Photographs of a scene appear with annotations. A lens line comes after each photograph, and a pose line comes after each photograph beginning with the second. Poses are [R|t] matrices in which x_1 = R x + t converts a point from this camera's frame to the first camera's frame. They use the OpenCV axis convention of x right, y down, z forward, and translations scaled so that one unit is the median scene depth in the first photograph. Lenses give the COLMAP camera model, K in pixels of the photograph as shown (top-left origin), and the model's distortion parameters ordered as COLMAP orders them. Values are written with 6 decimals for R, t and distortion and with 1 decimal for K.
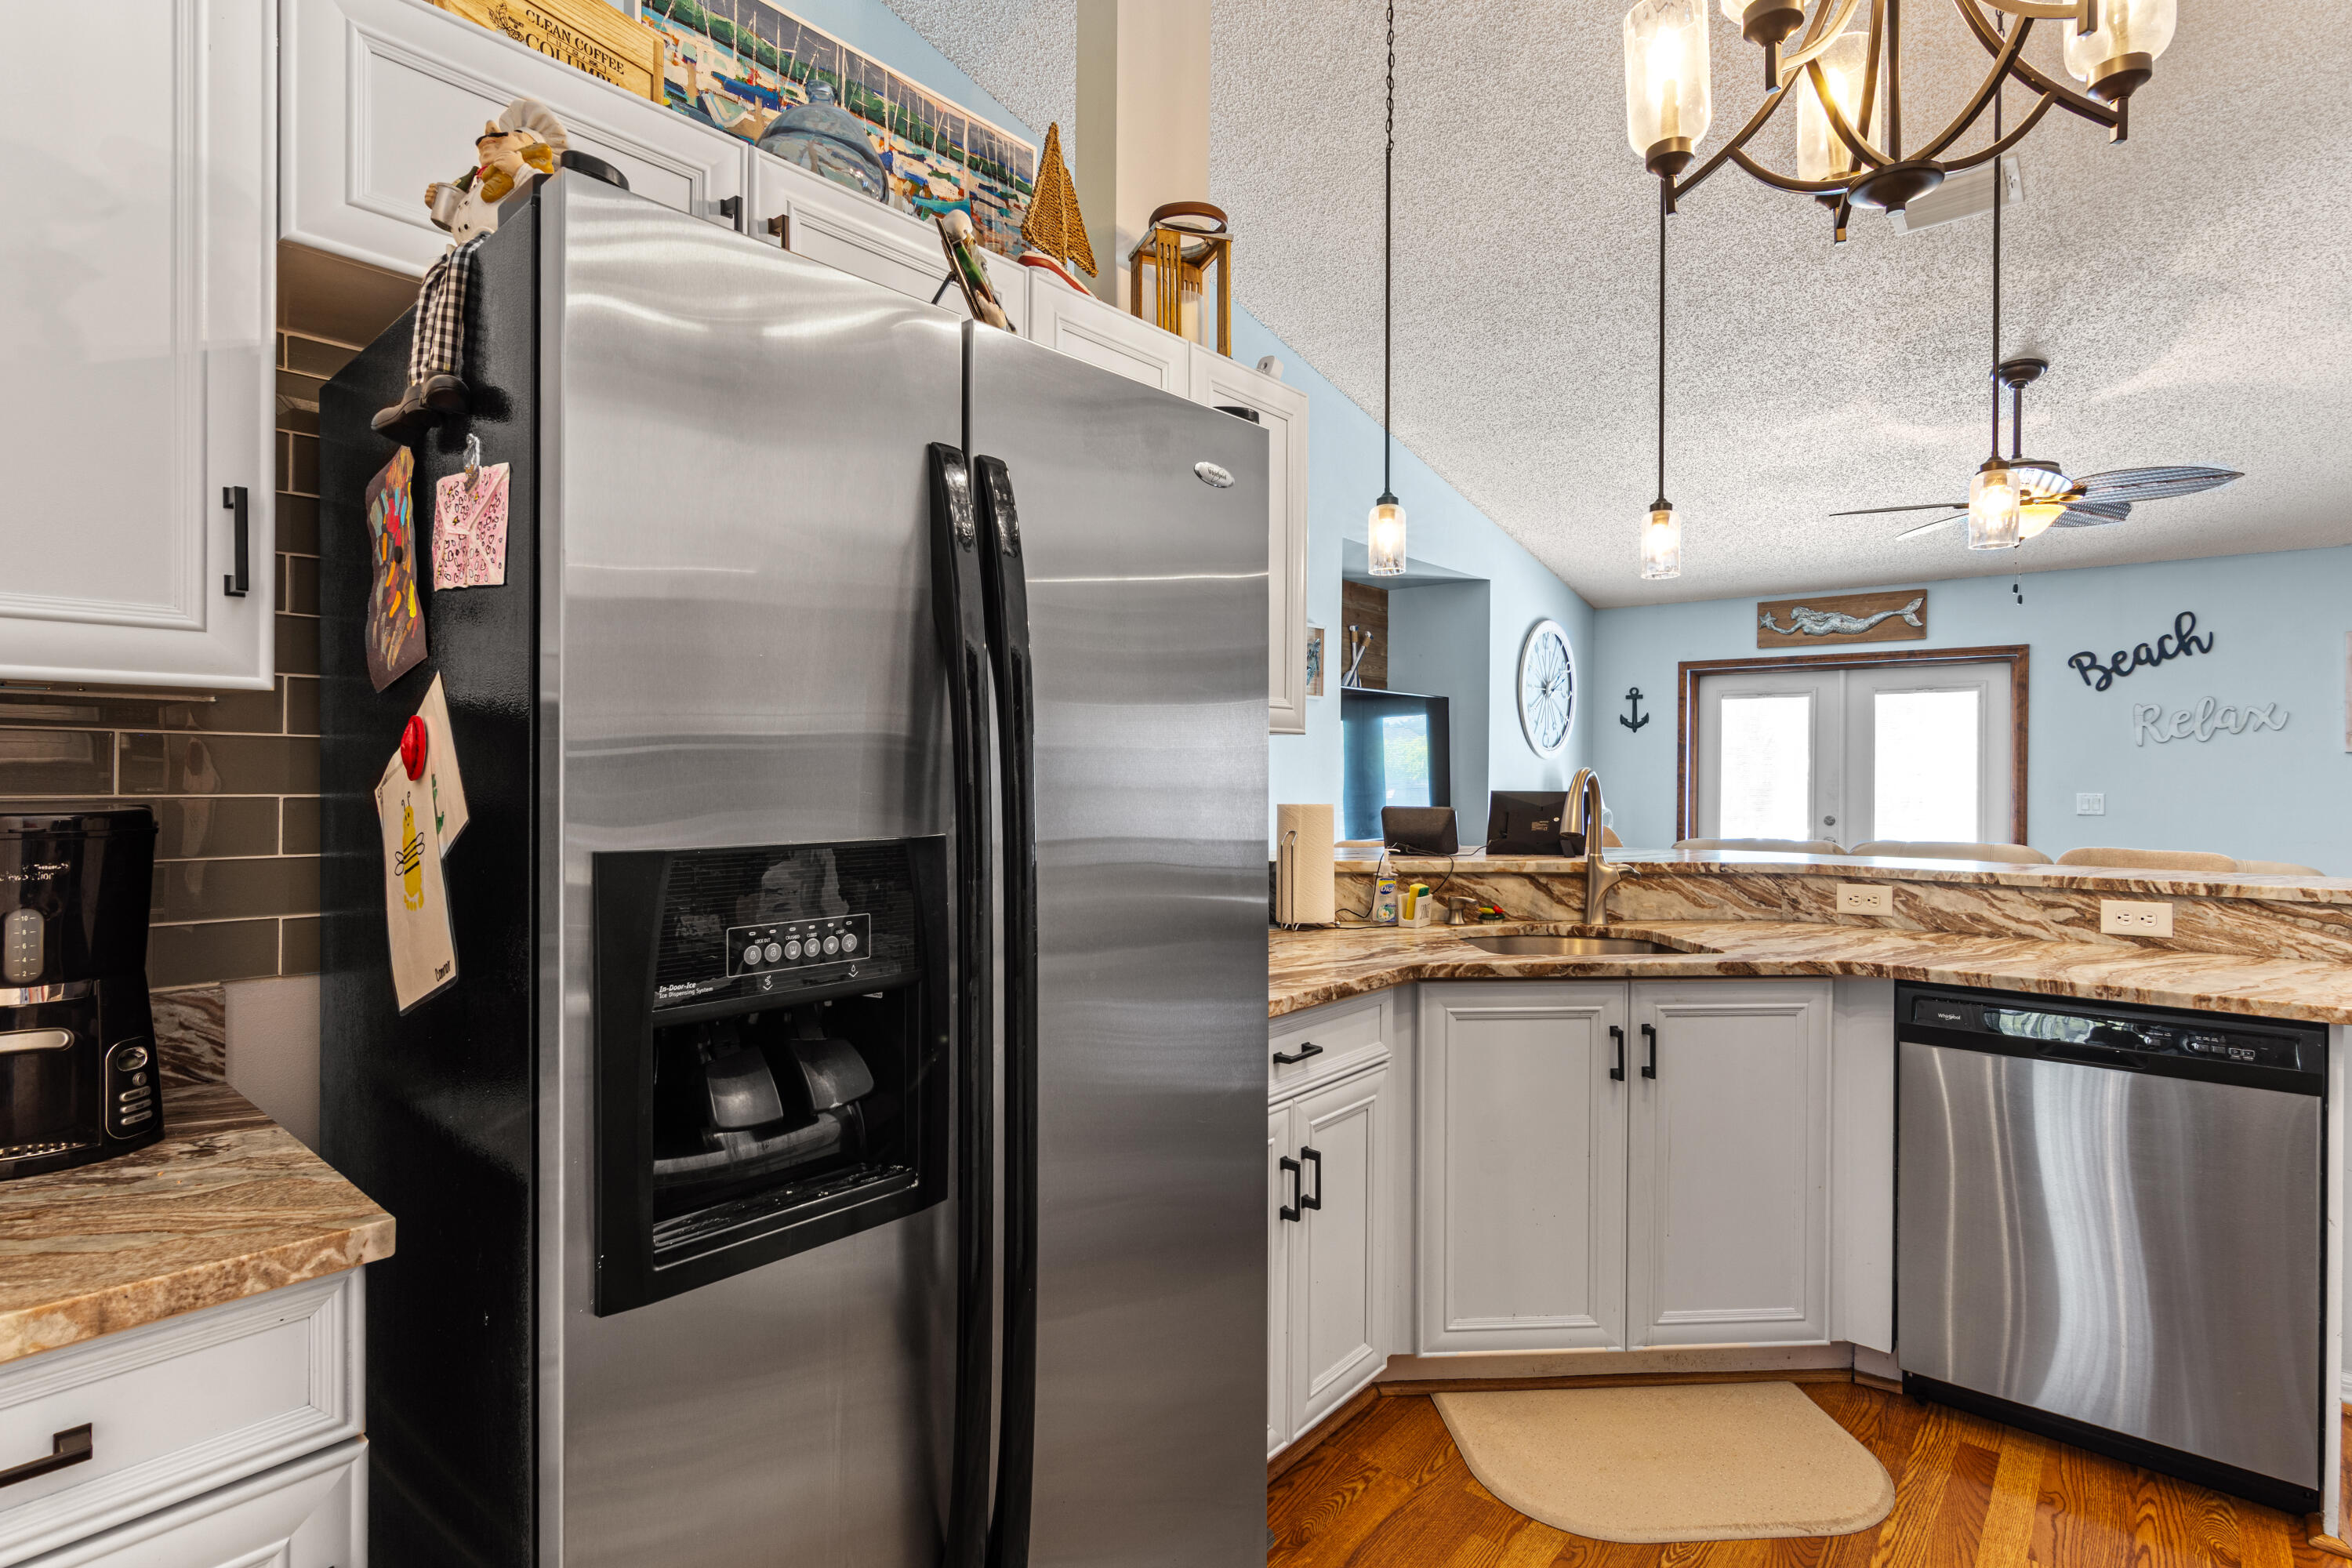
lens RADIAL K [[1120.1, 0, 1175.0], [0, 1120.1, 792.9], [0, 0, 1]] dist [0.000208, 0.000574]
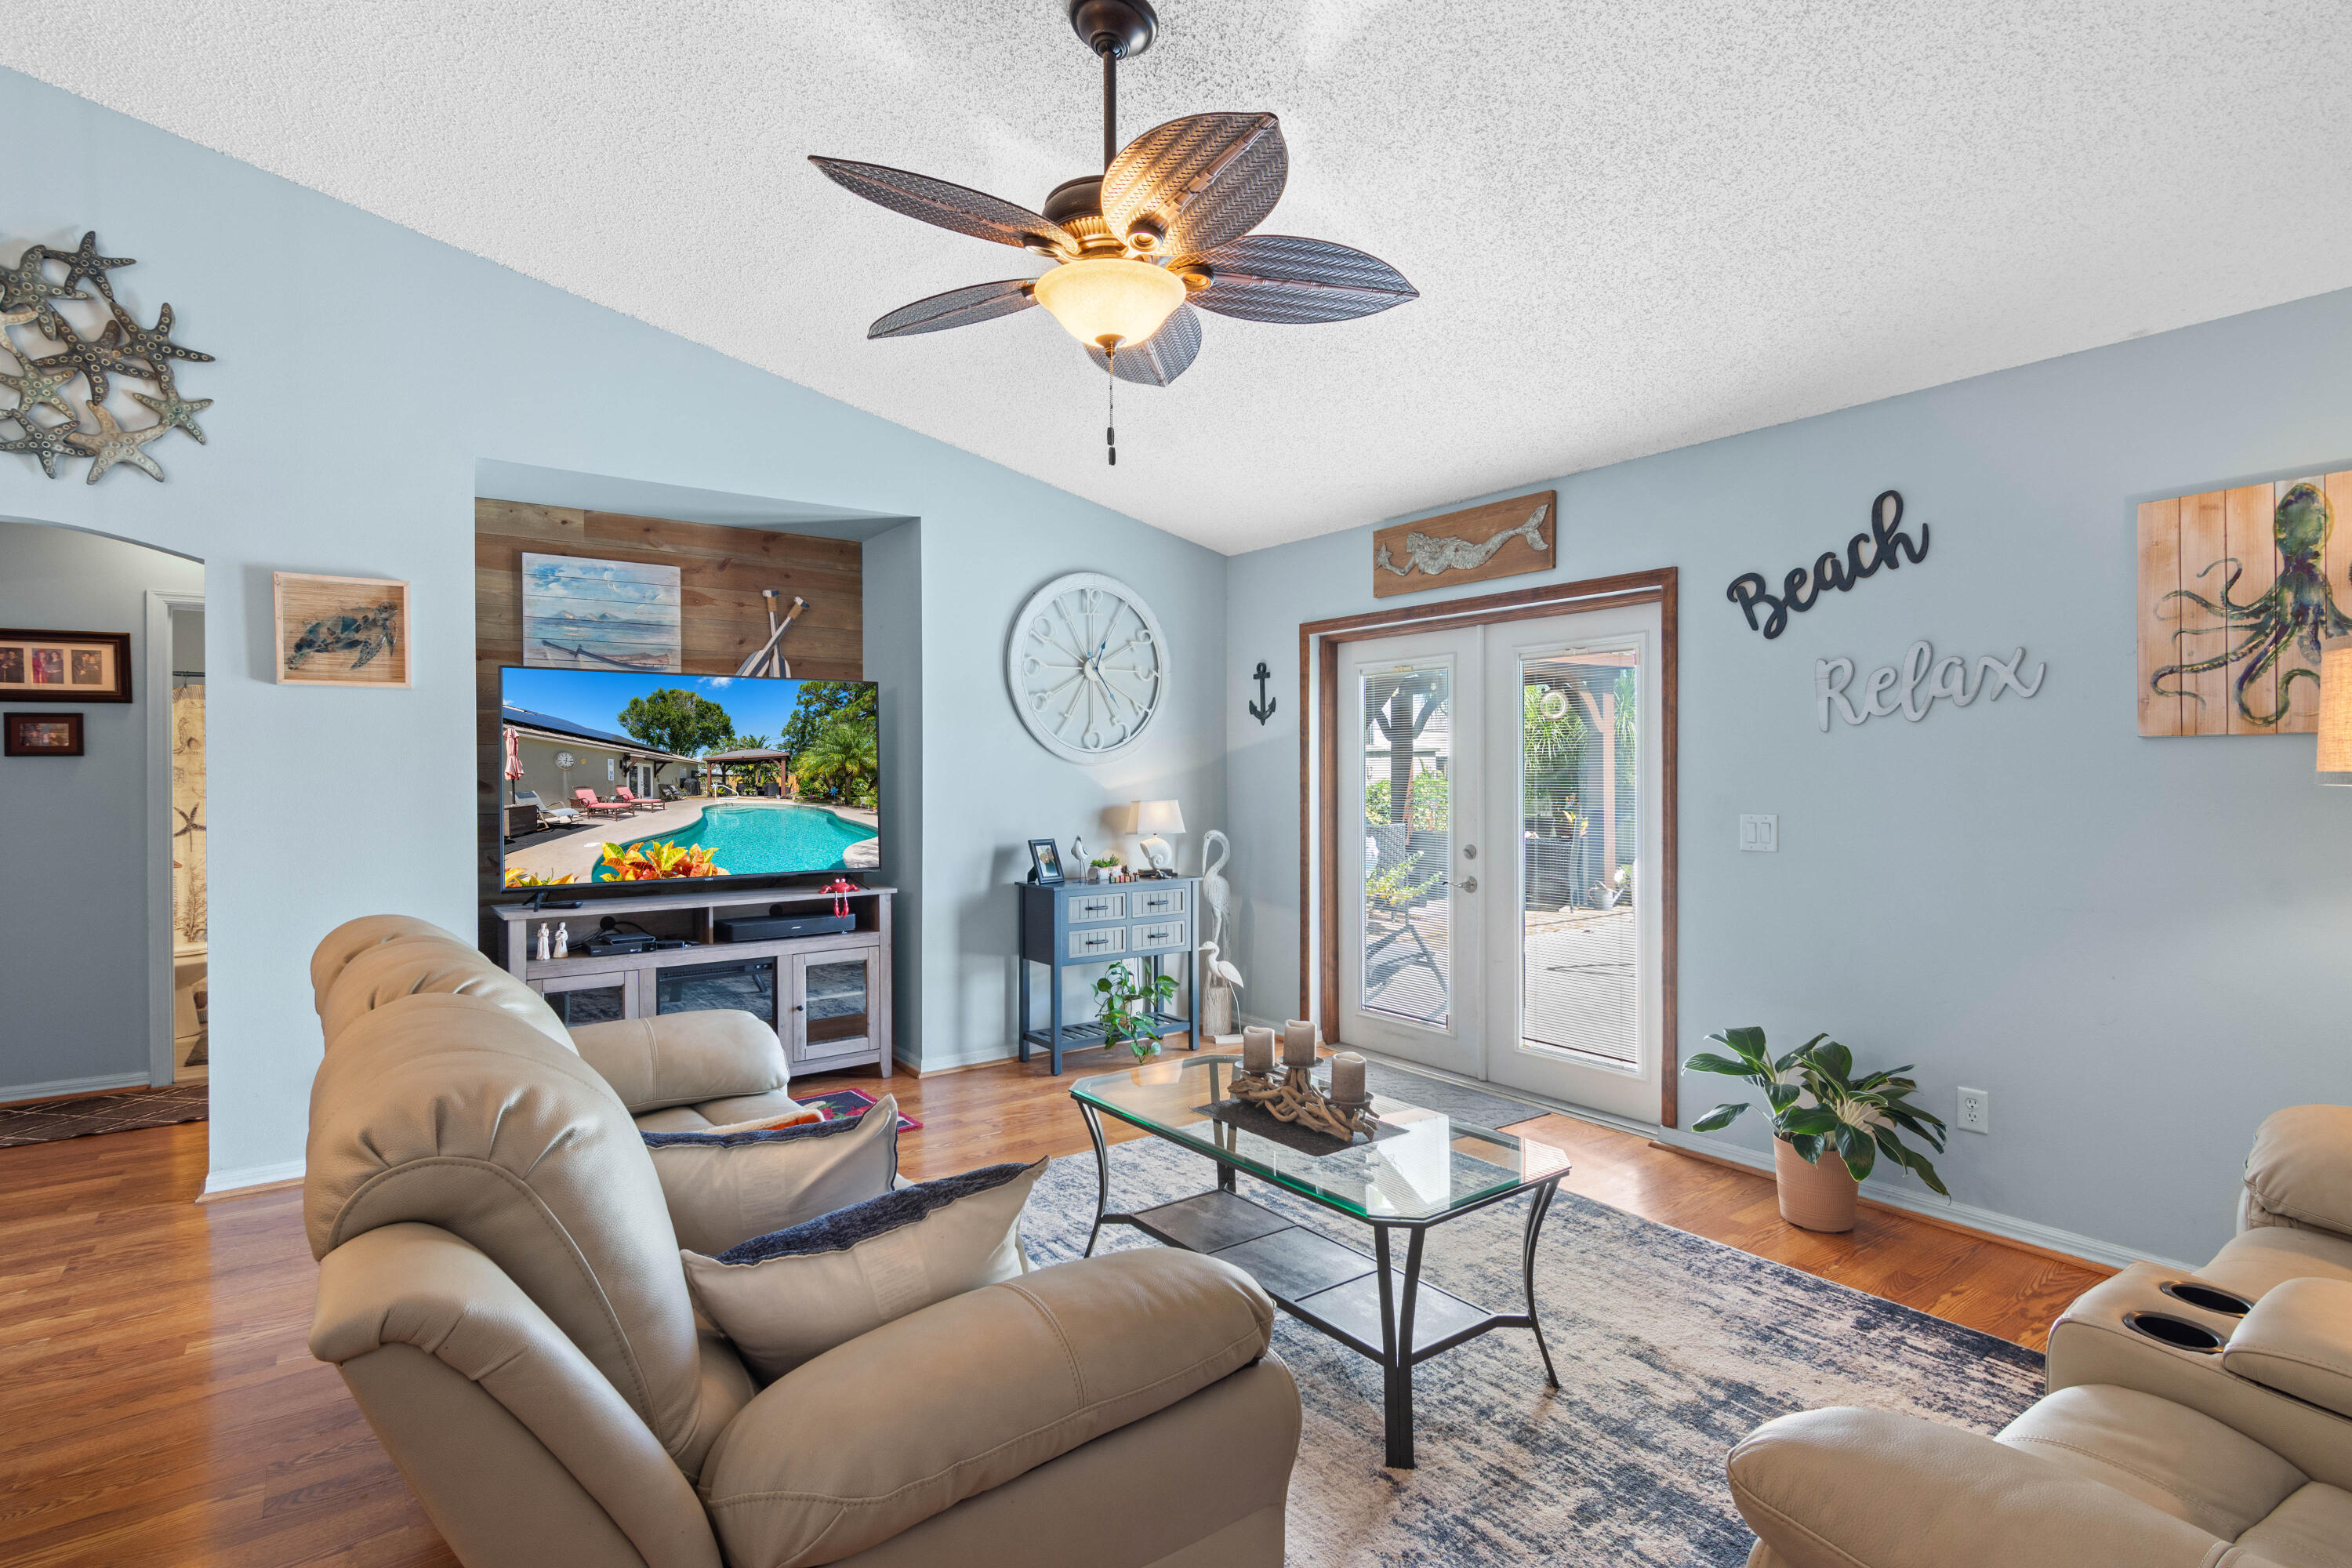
lens RADIAL K [[1133.3, 0, 1176.0], [0, 1133.3, 784.0], [0, 0, 1]] dist [-0.001637, -0.000387]
pose [[0.971632, -0.003737, -0.236470, 0.672427], [0.000429, 0.999901, -0.014039, -0.007165], [0.236499, 0.013539, 0.971537, 0.358692]]
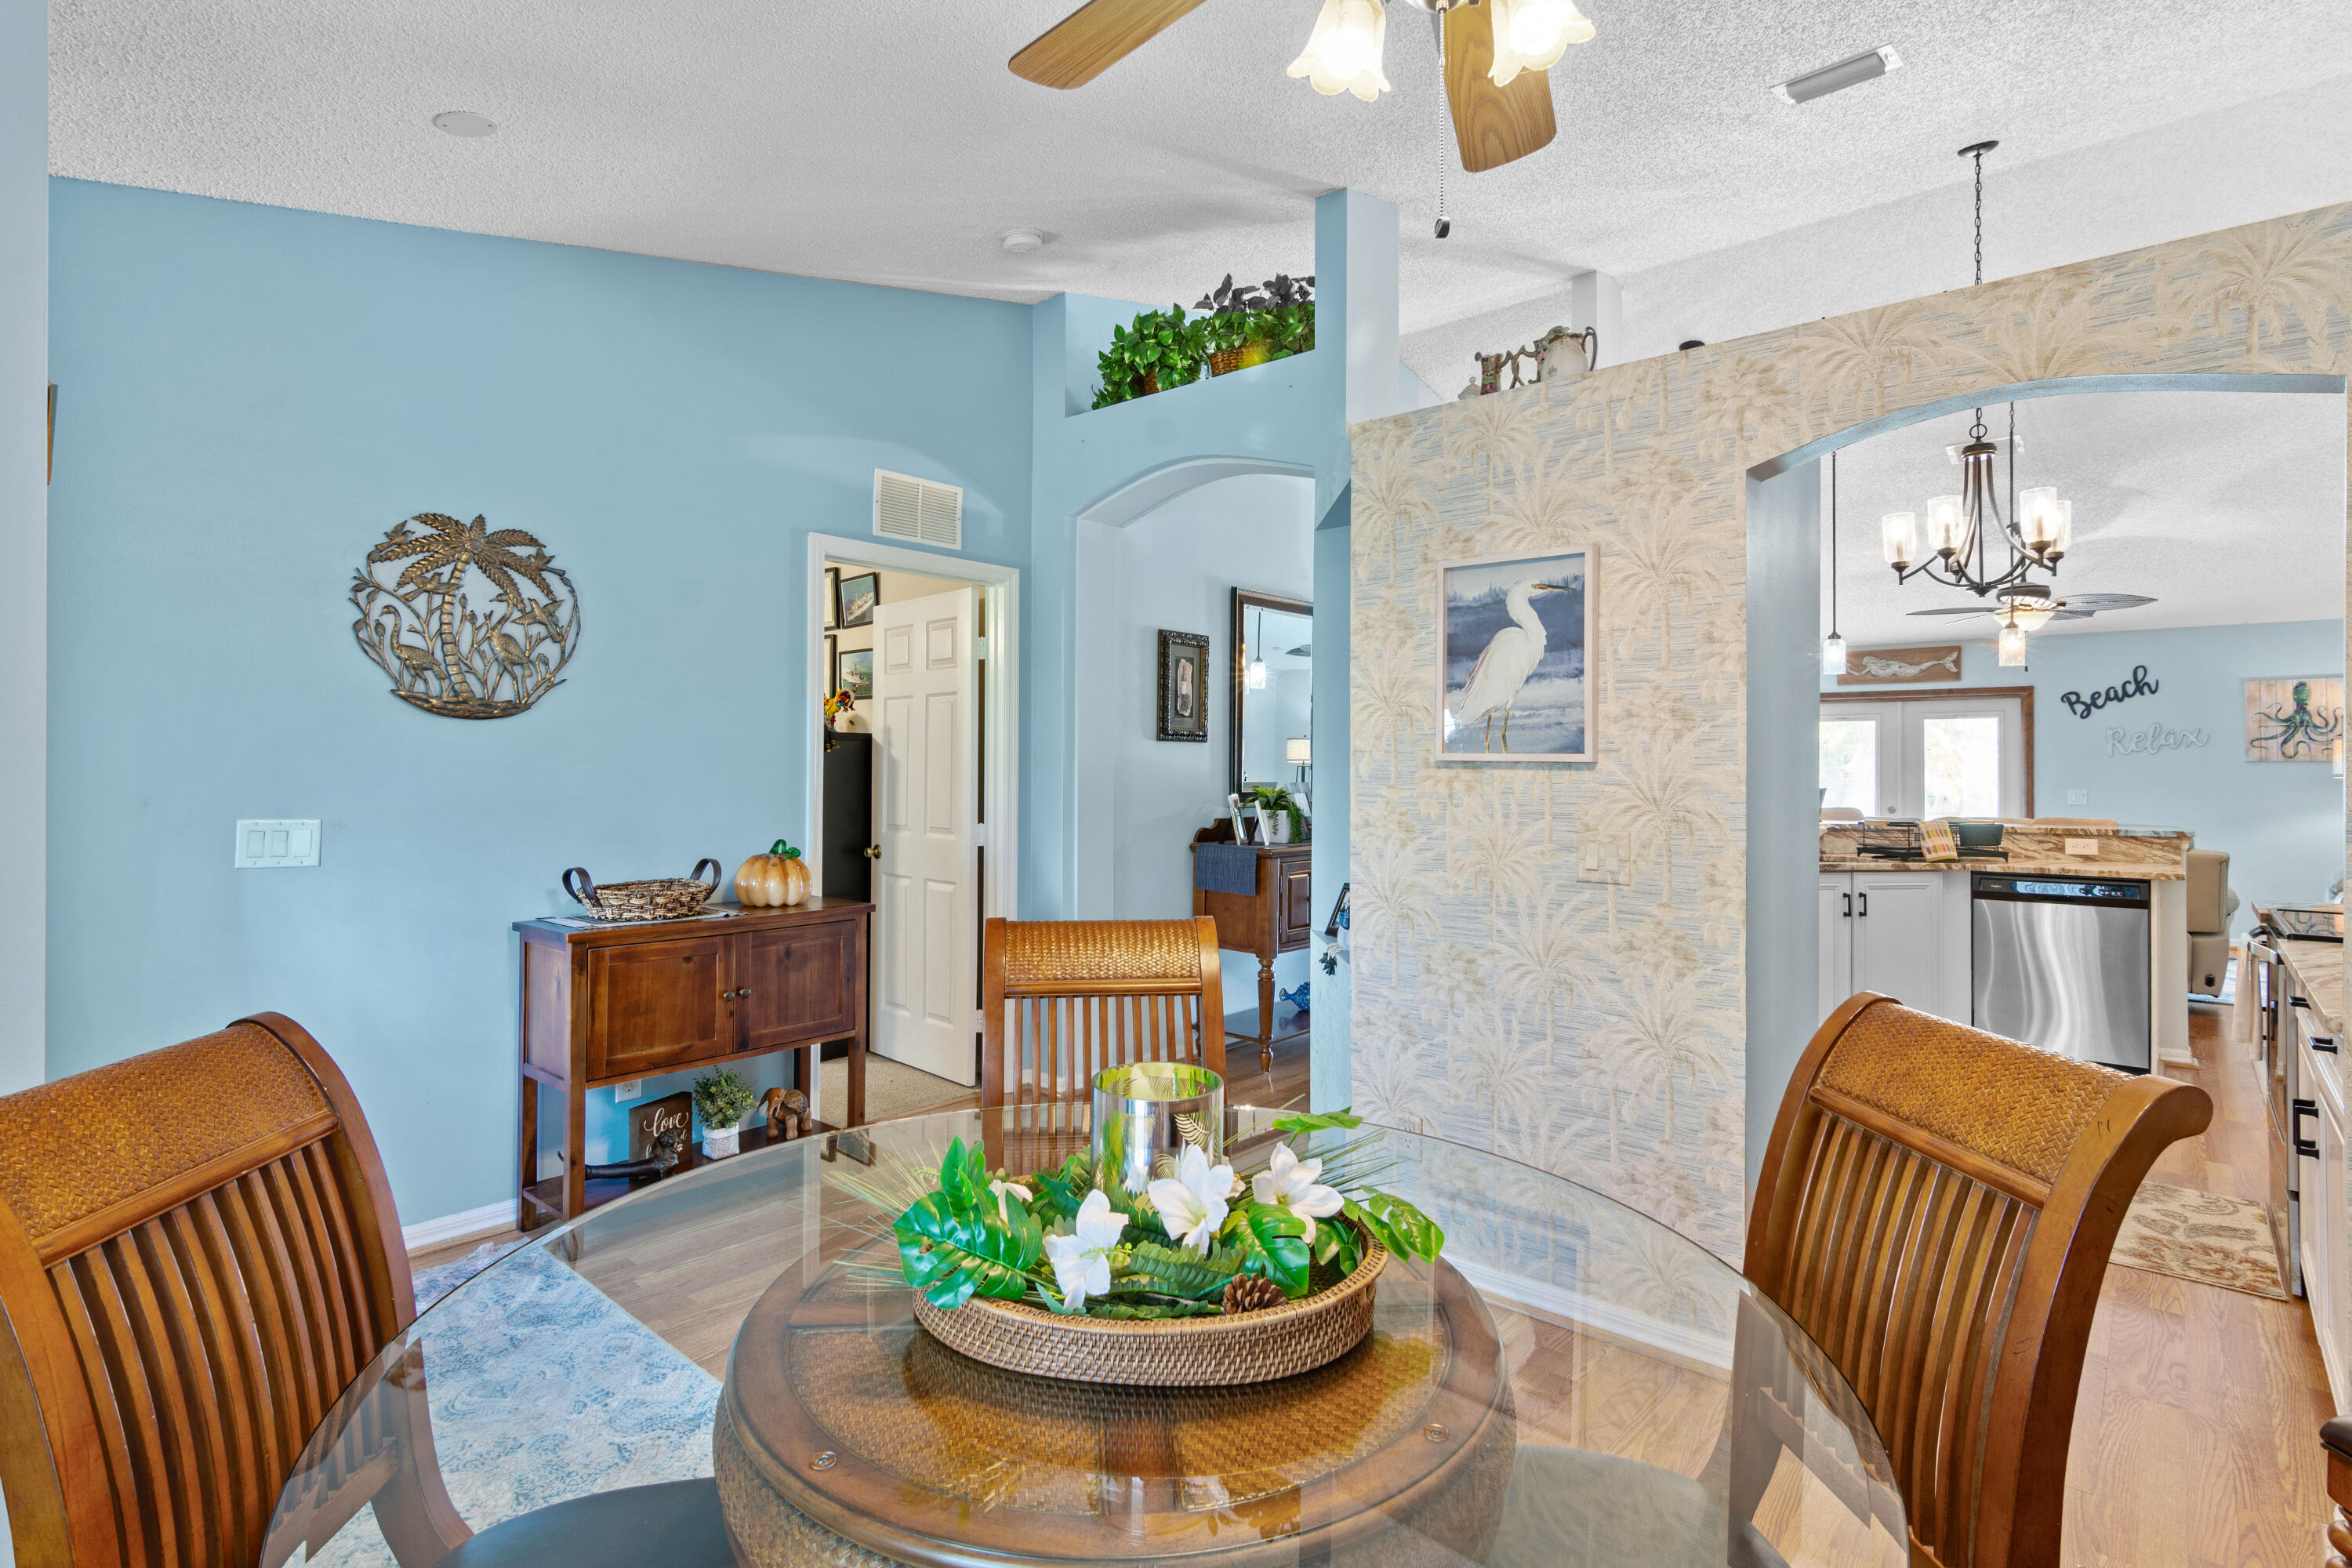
lens RADIAL K [[1133.3, 0, 1176.0], [0, 1133.3, 784.0], [0, 0, 1]] dist [-0.001637, -0.000387]
pose [[0.999993, -0.003563, -0.001133, -0.345876], [0.003551, 0.999943, -0.010087, 0.003535], [0.001169, 0.010083, 0.999948, -0.464382]]
